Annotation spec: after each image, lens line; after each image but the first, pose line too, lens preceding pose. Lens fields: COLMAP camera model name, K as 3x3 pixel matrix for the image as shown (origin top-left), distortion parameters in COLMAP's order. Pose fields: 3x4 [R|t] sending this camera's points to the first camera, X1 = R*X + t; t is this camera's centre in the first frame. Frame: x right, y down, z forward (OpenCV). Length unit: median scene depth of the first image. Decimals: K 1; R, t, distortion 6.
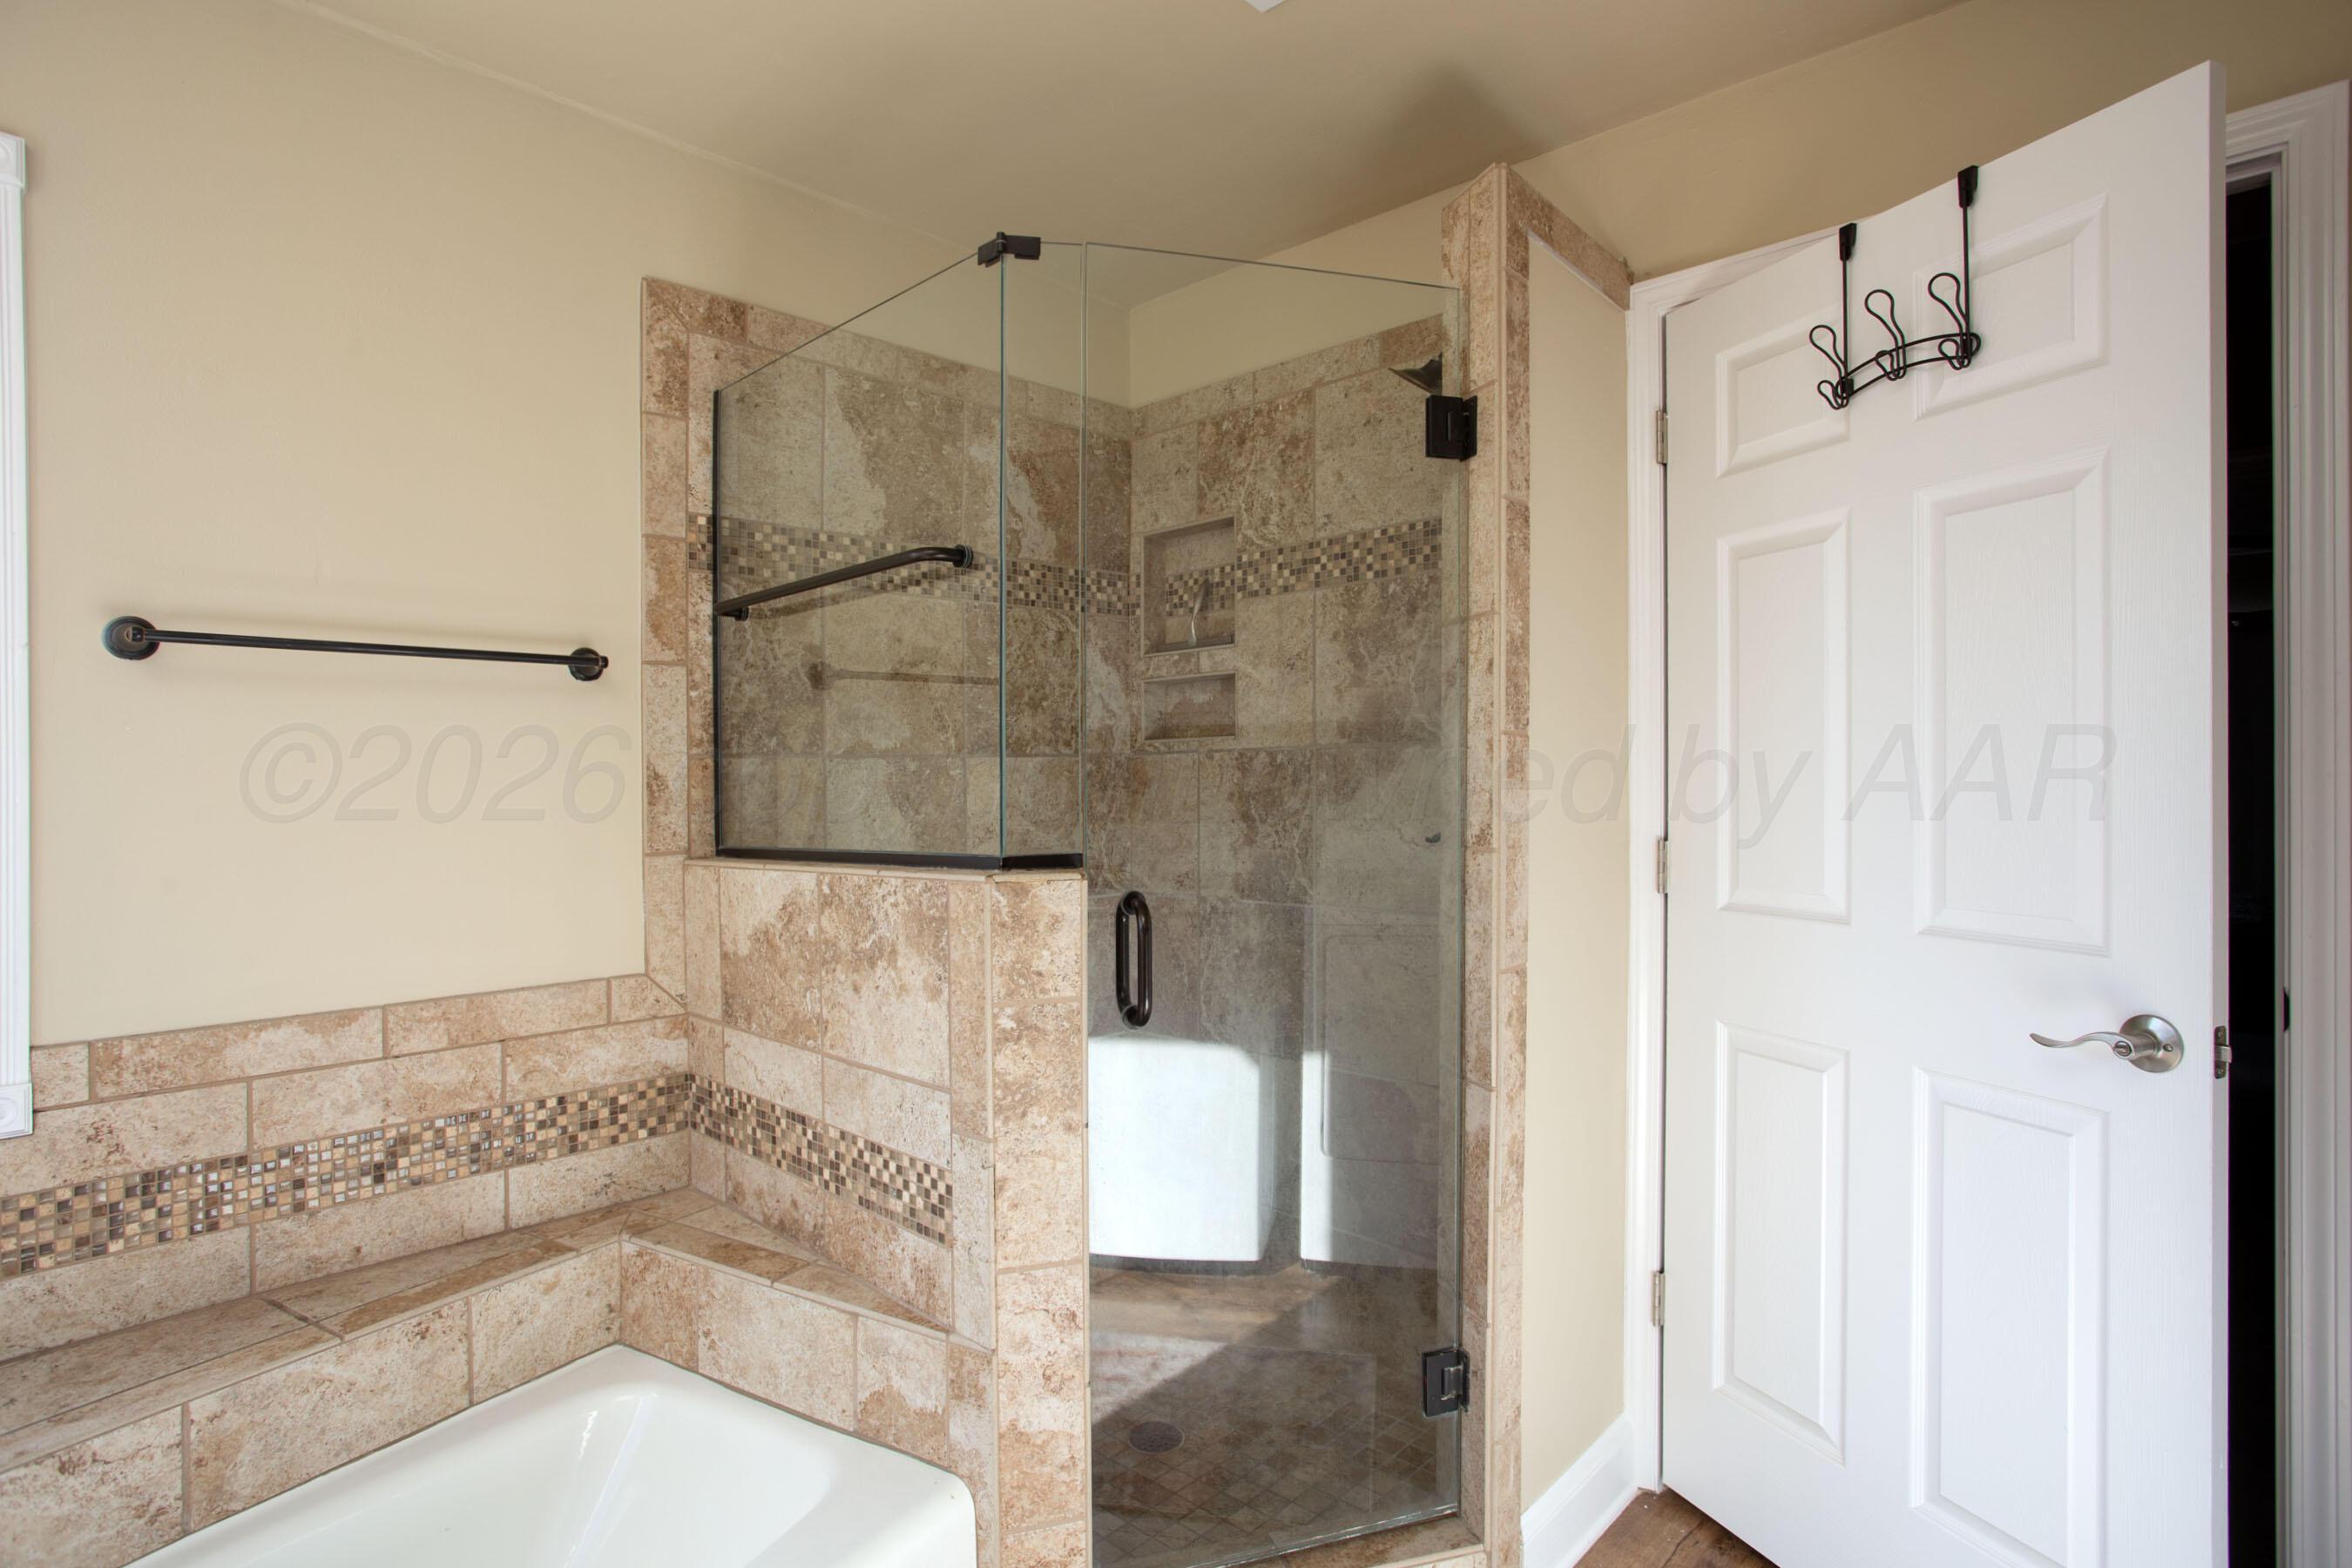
lens RADIAL K [[1160.6, 0, 1170.0], [0, 1160.6, 760.0], [0, 0, 1]] dist [-0.023216, 0.007610]
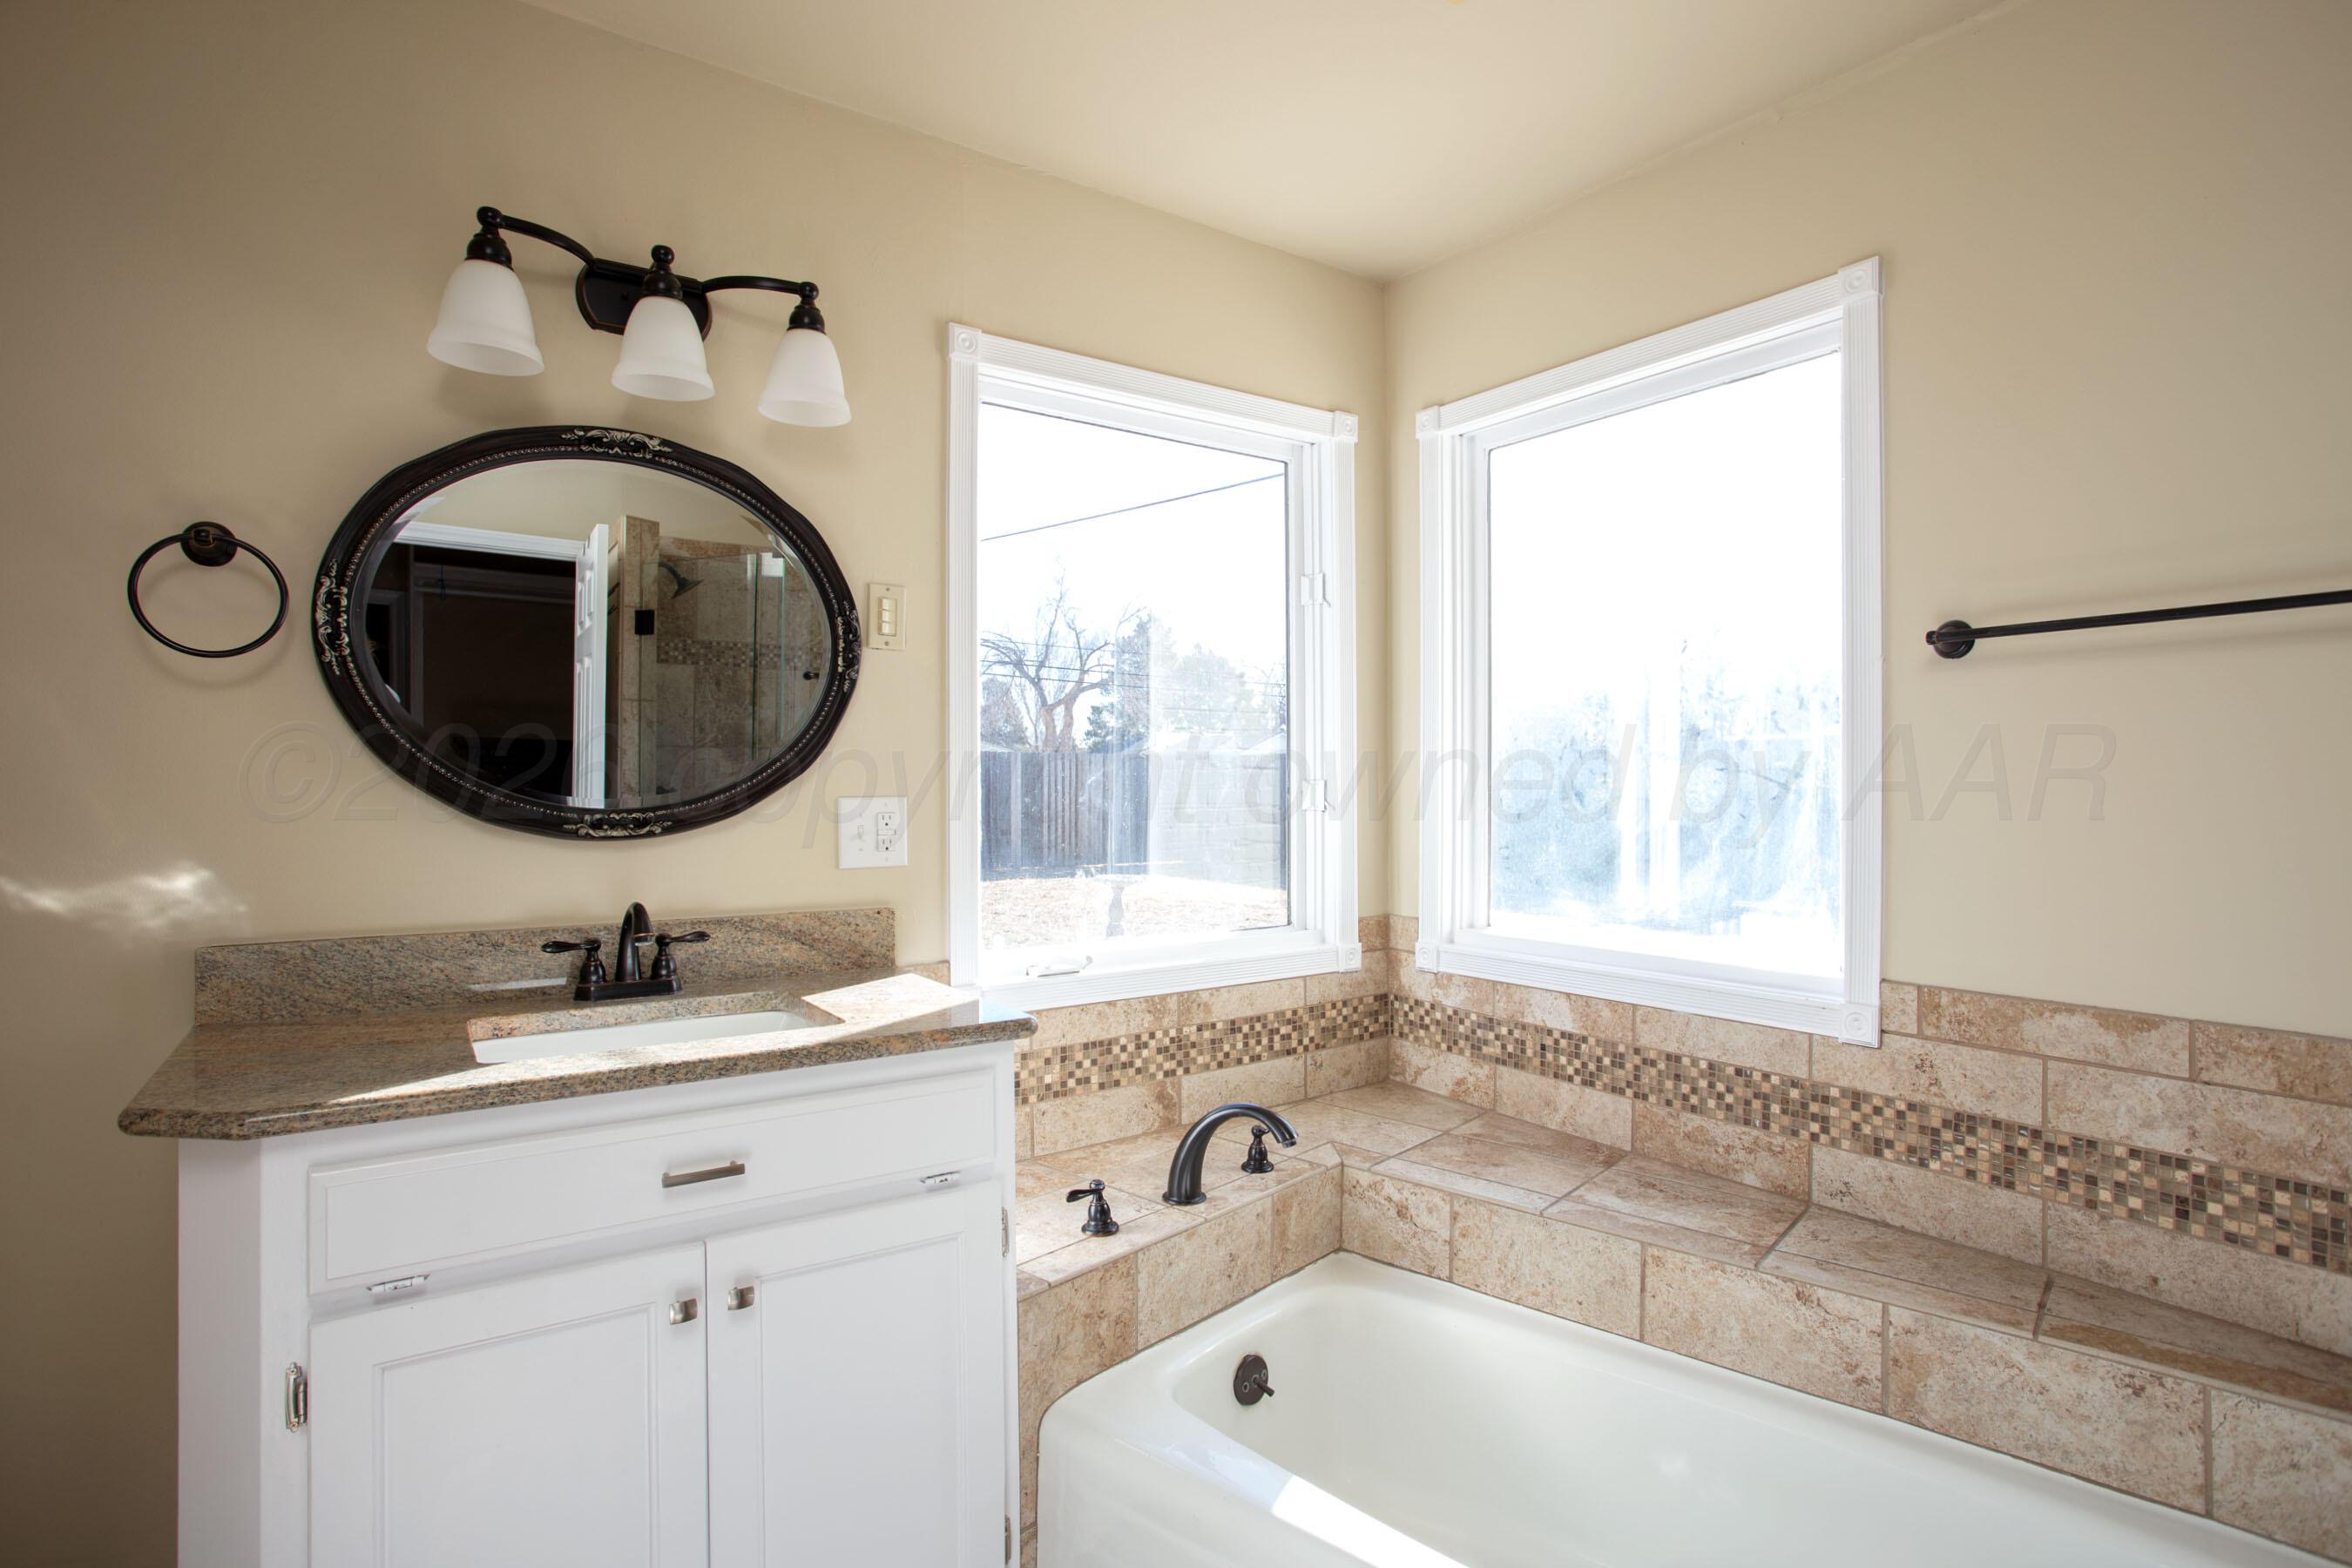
lens RADIAL K [[1160.6, 0, 1180.6], [0, 1160.6, 786.8], [0, 0, 1]] dist [-0.023216, 0.007610]
pose [[-0.206847, 0.014023, -0.978273, 0.361880], [0.025141, 0.999643, 0.009014, 0.009667], [0.978050, -0.022731, -0.207126, 0.480890]]
